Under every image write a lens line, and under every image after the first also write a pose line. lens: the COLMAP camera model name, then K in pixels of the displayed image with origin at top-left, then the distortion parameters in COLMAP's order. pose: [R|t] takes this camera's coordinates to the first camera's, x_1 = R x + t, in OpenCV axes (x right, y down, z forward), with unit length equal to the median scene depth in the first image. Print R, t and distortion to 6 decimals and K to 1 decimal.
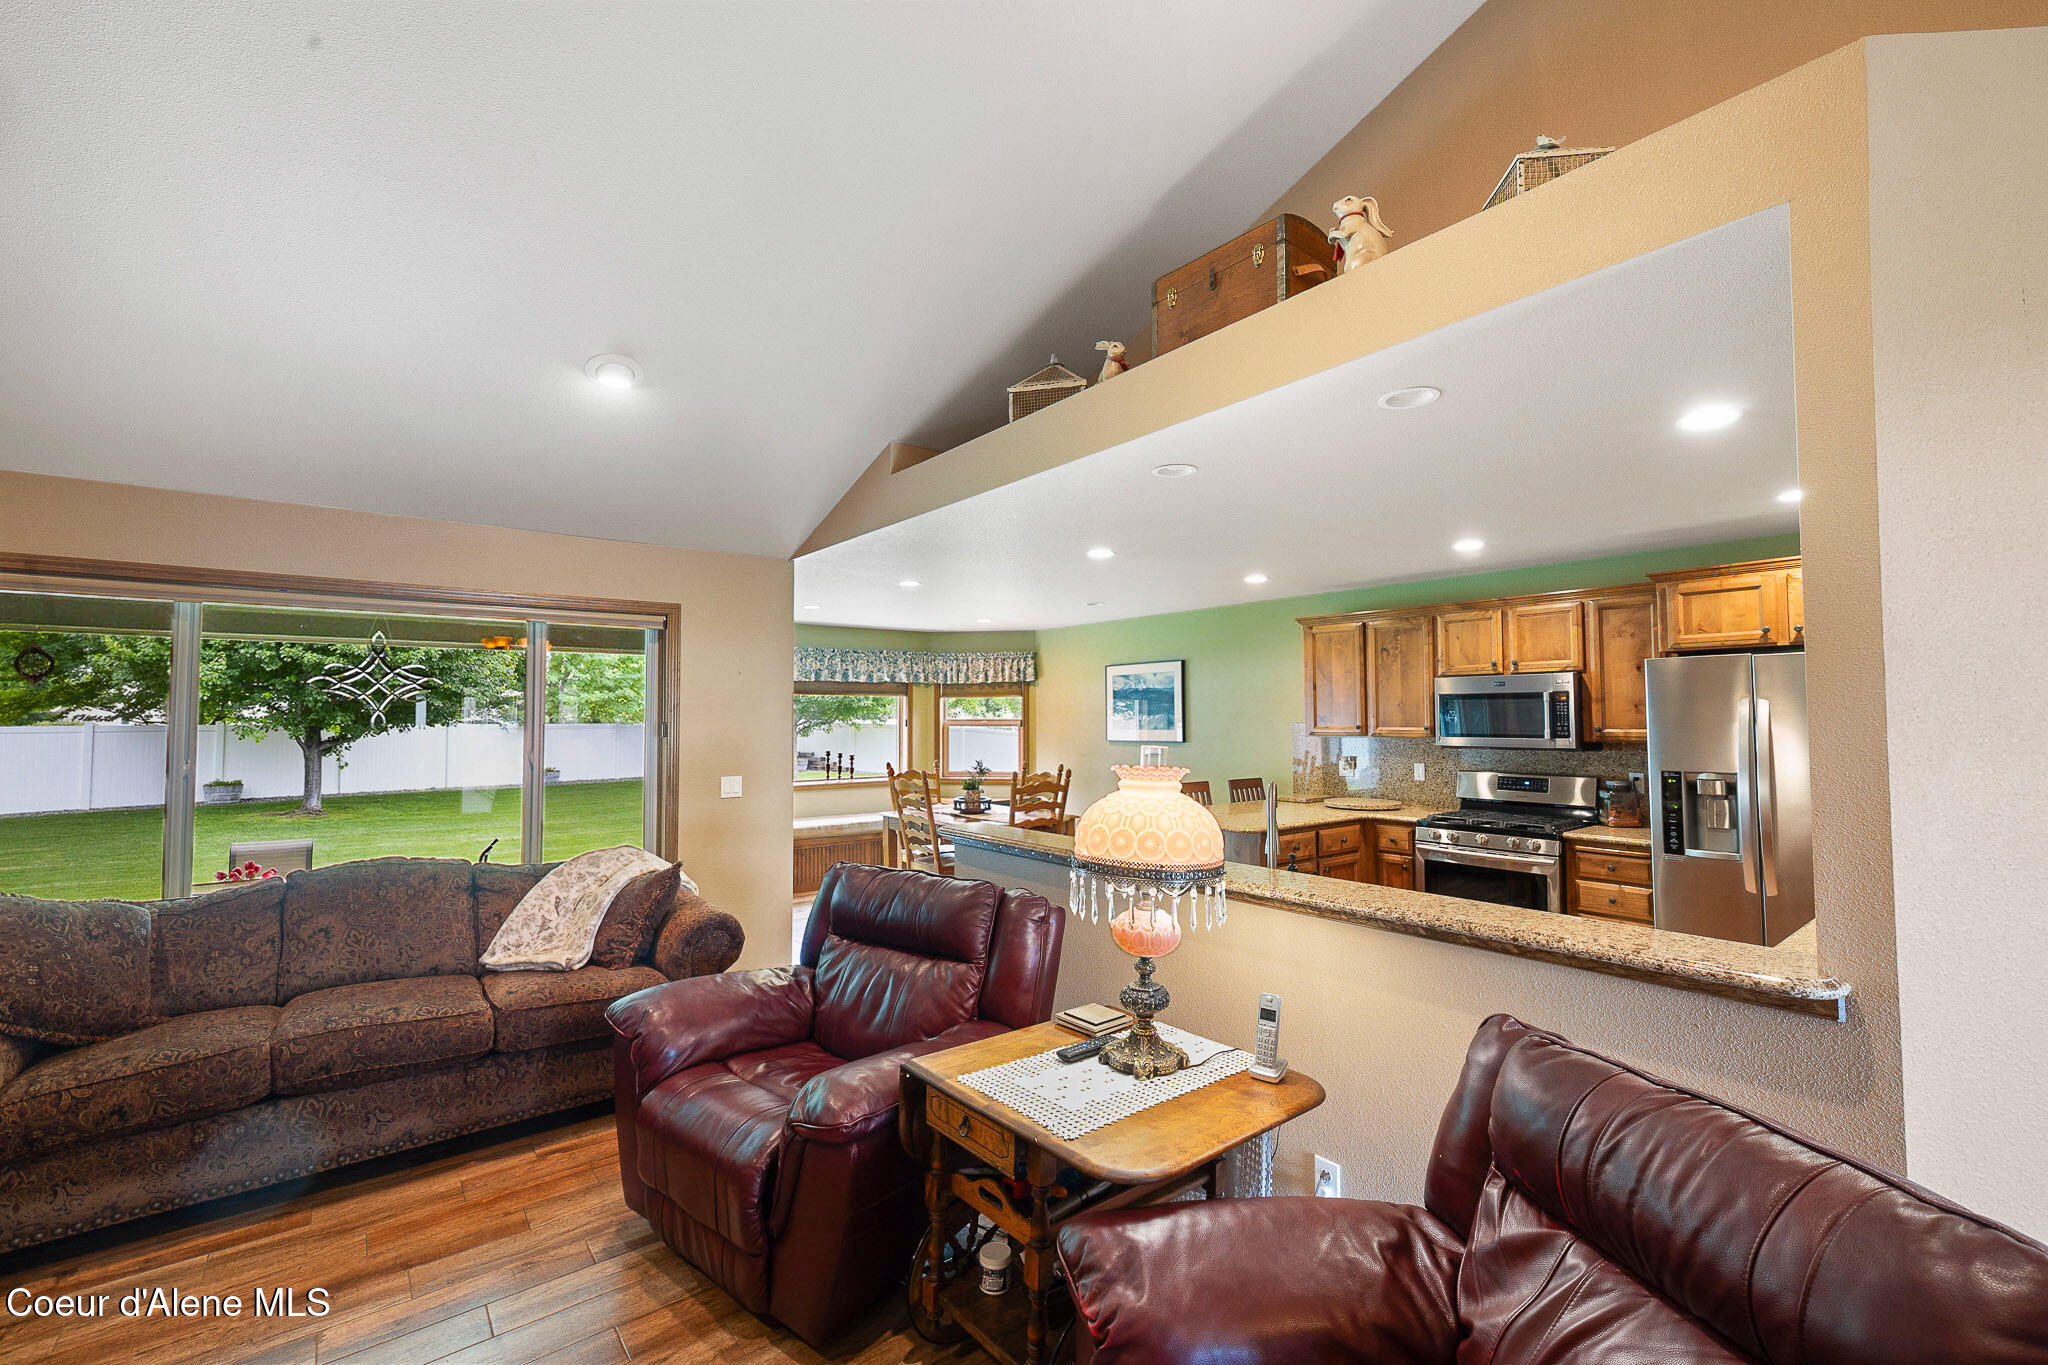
lens RADIAL K [[863.2, 0, 1023.0], [0, 863.2, 684.6], [0, 0, 1]] dist [0.000379, 0.000187]
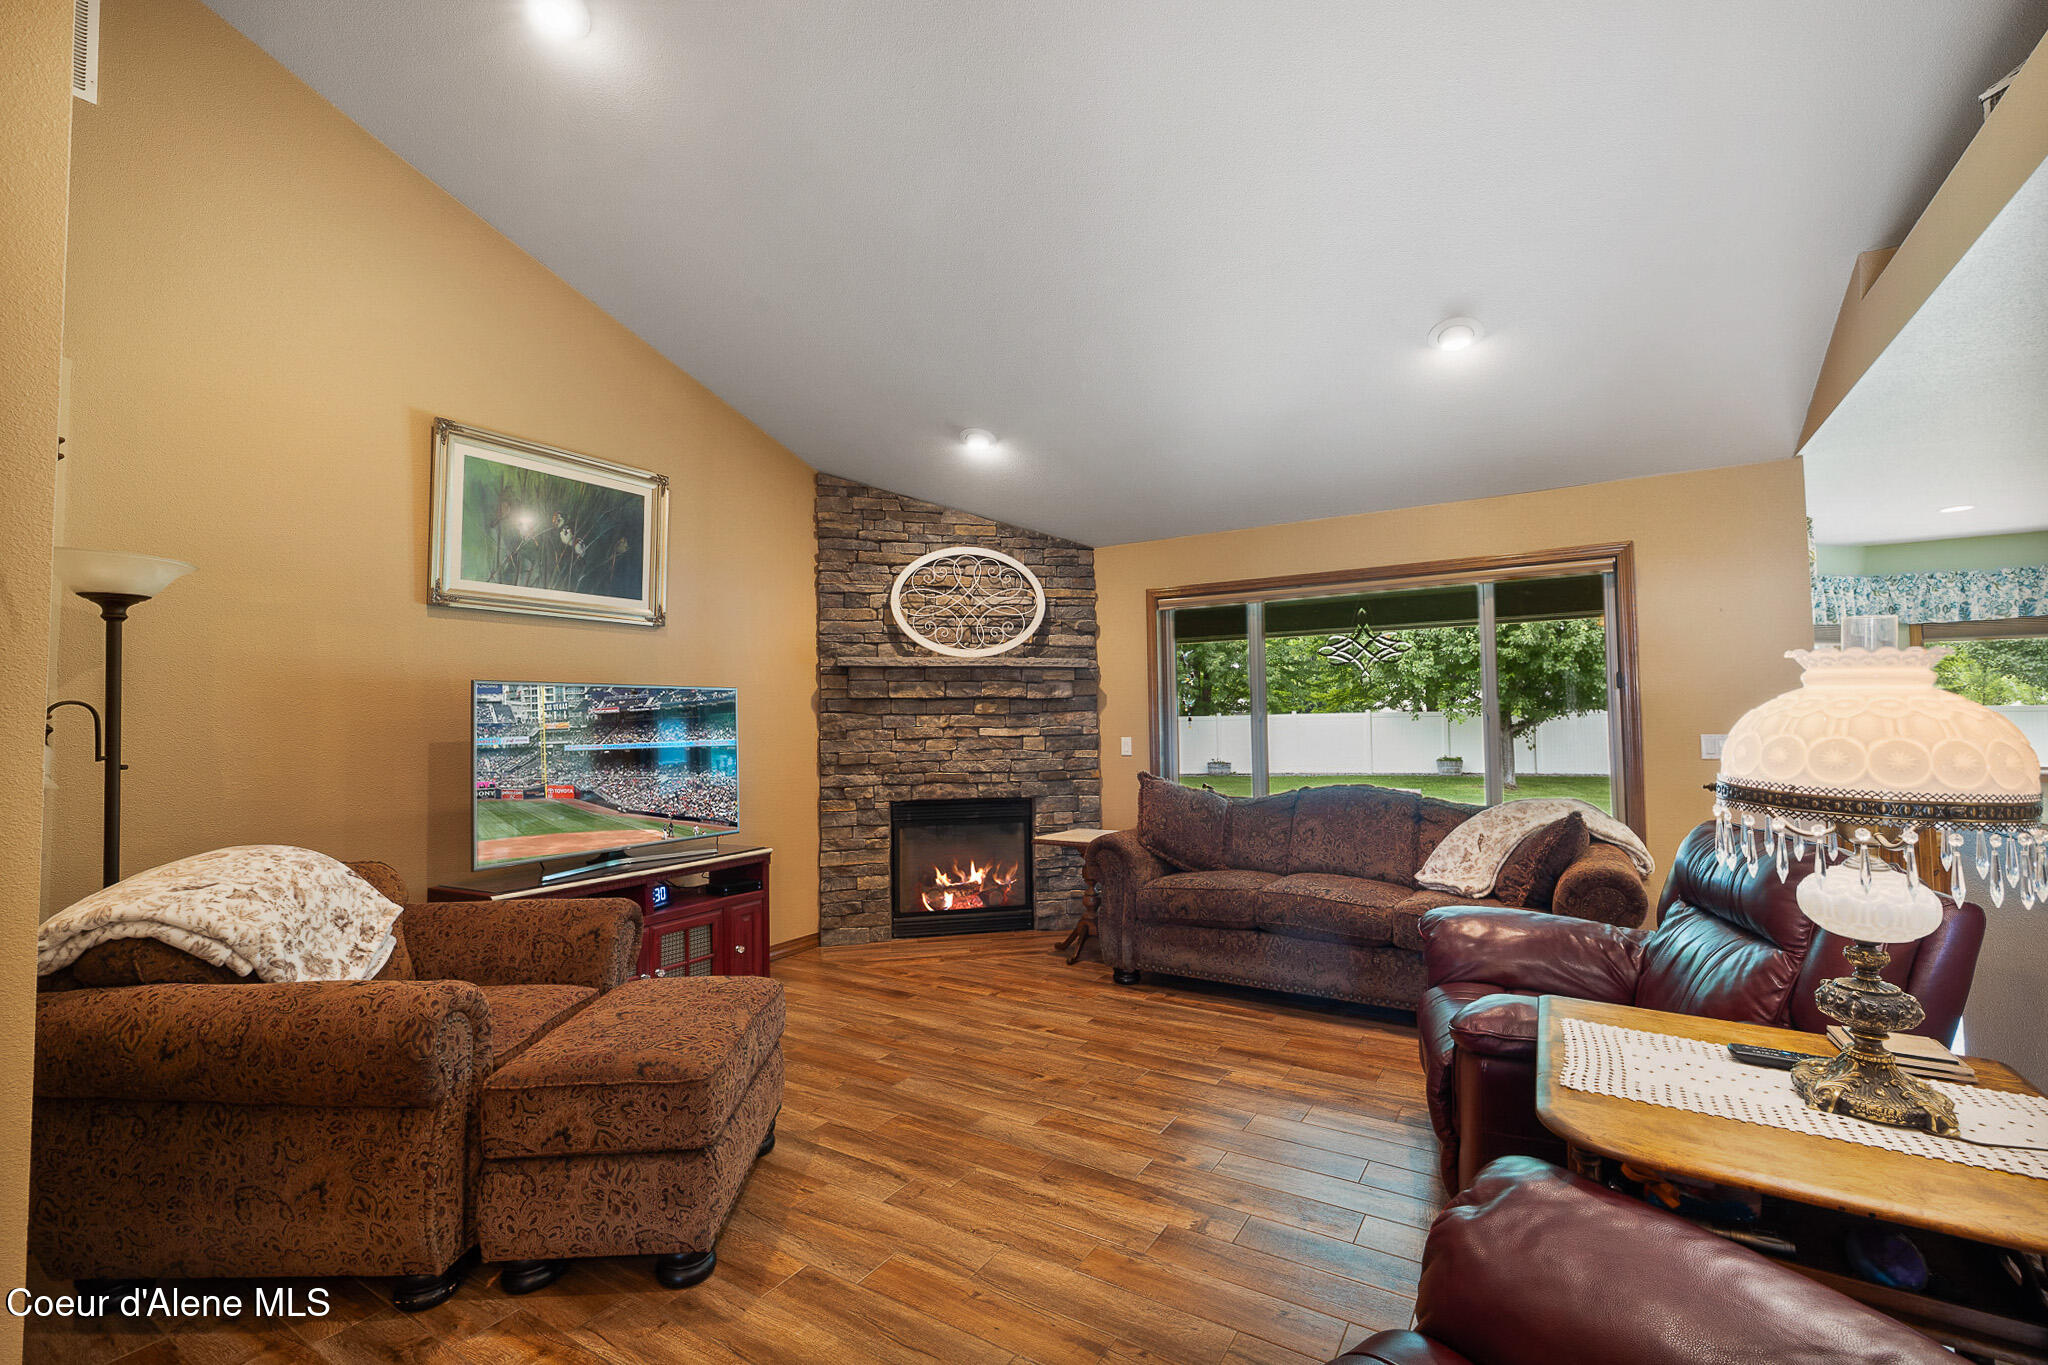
lens RADIAL K [[863.2, 0, 1020.9], [0, 863.2, 687.7], [0, 0, 1]] dist [0.000379, 0.000187]
pose [[0.329001, -0.037691, -0.943577, 0.150231], [0.050531, 0.998474, -0.022265, 0.029888], [0.942977, -0.040355, 0.330404, 0.056183]]
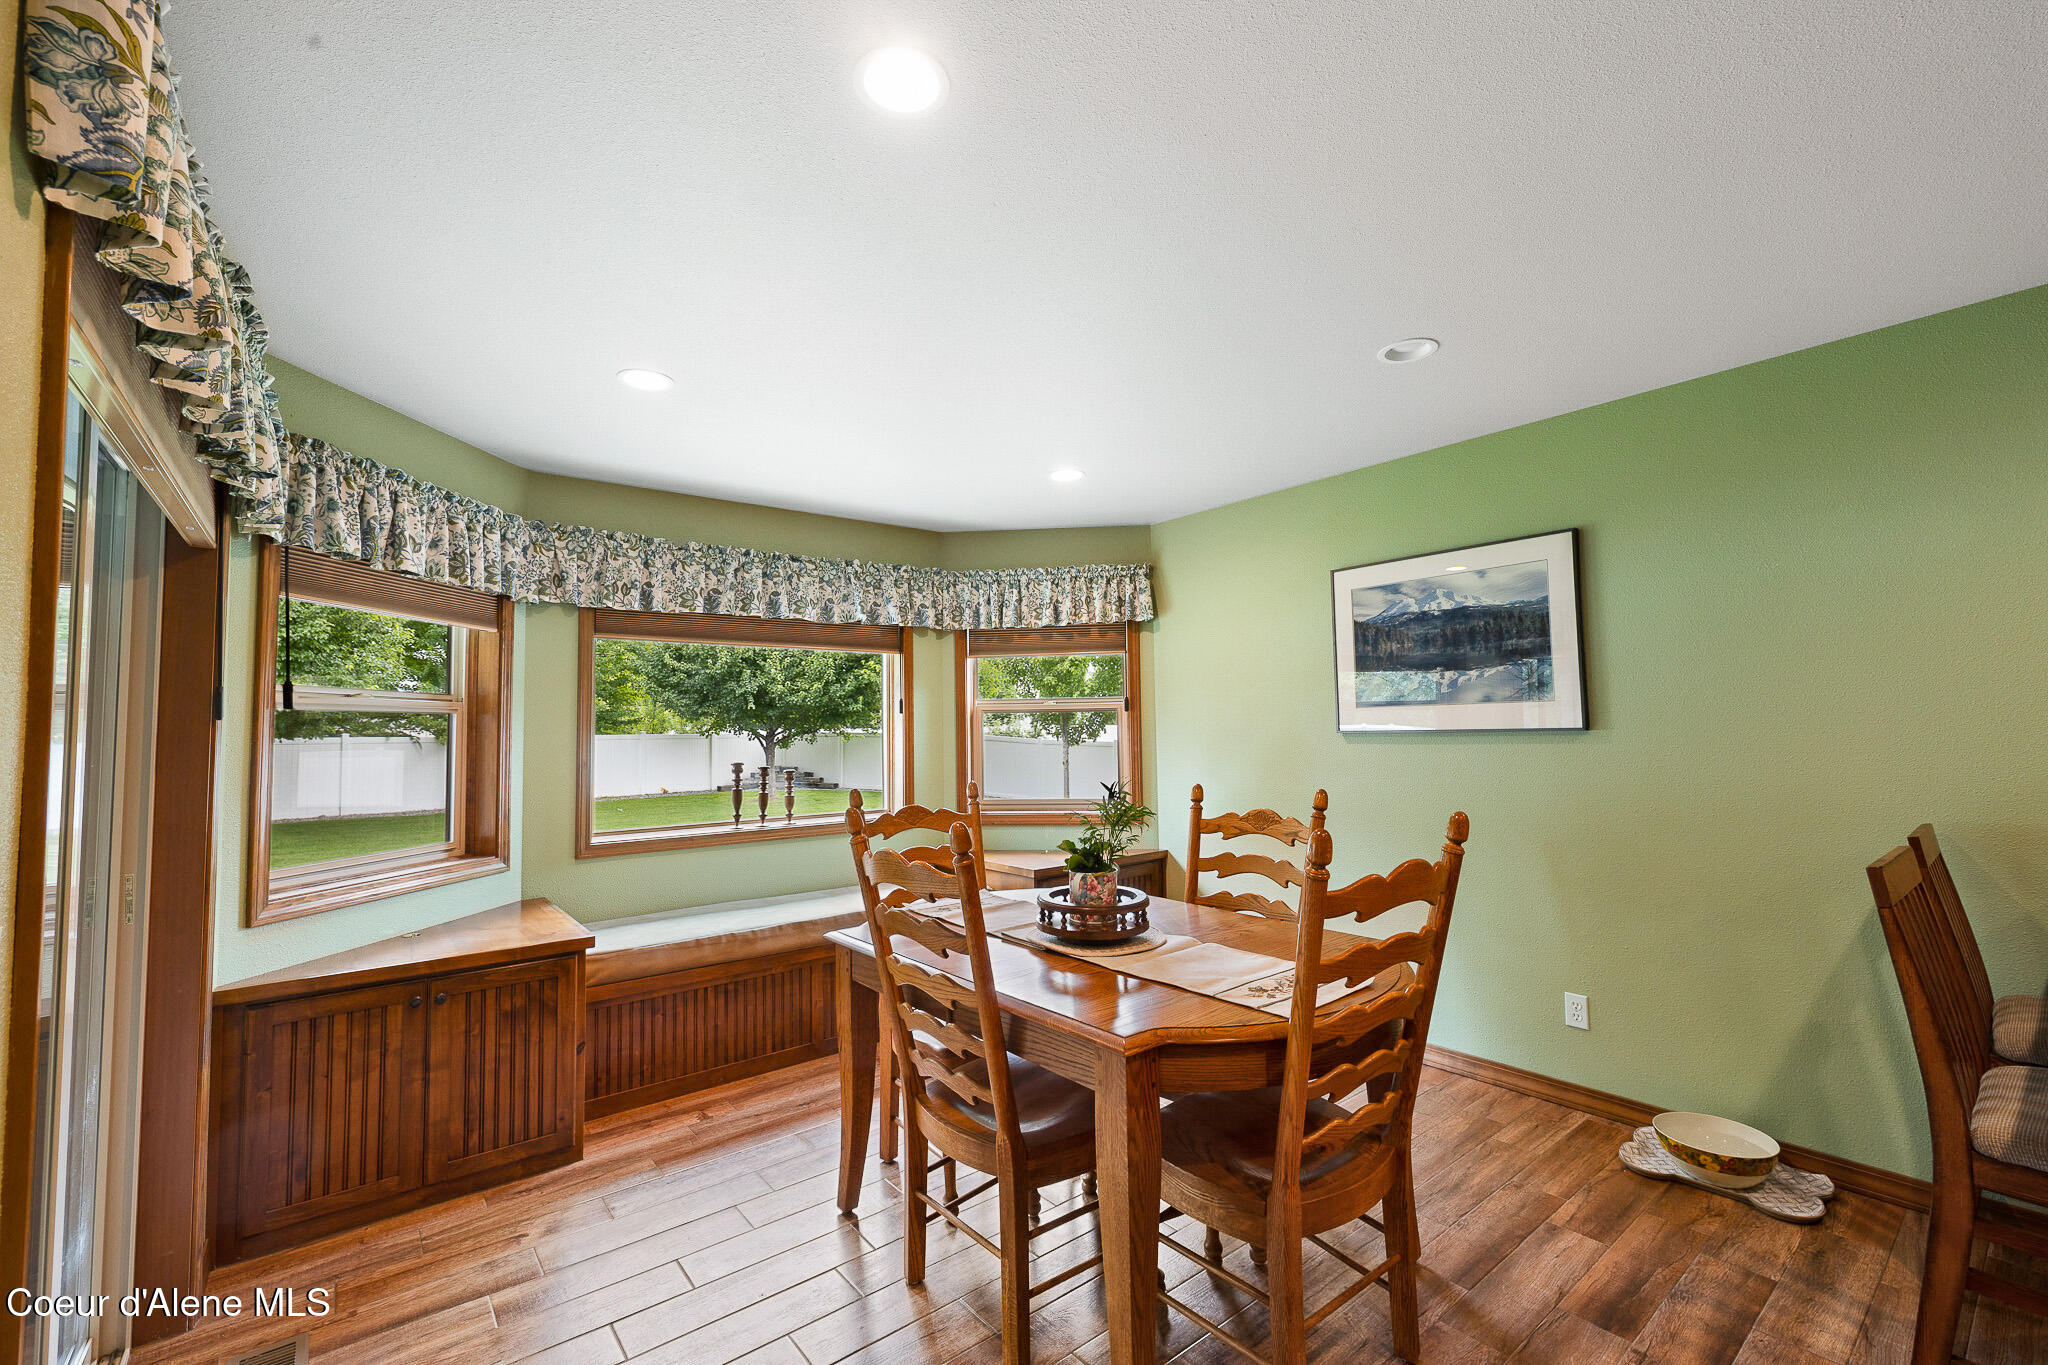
lens RADIAL K [[863.2, 0, 1039.2], [0, 863.2, 668.7], [0, 0, 1]] dist [0.000379, 0.000187]
pose [[0.999641, -0.010599, 0.024626, -0.080812], [0.011333, 0.999490, -0.029869, 0.047253], [-0.024297, 0.030138, 0.999250, 0.599440]]
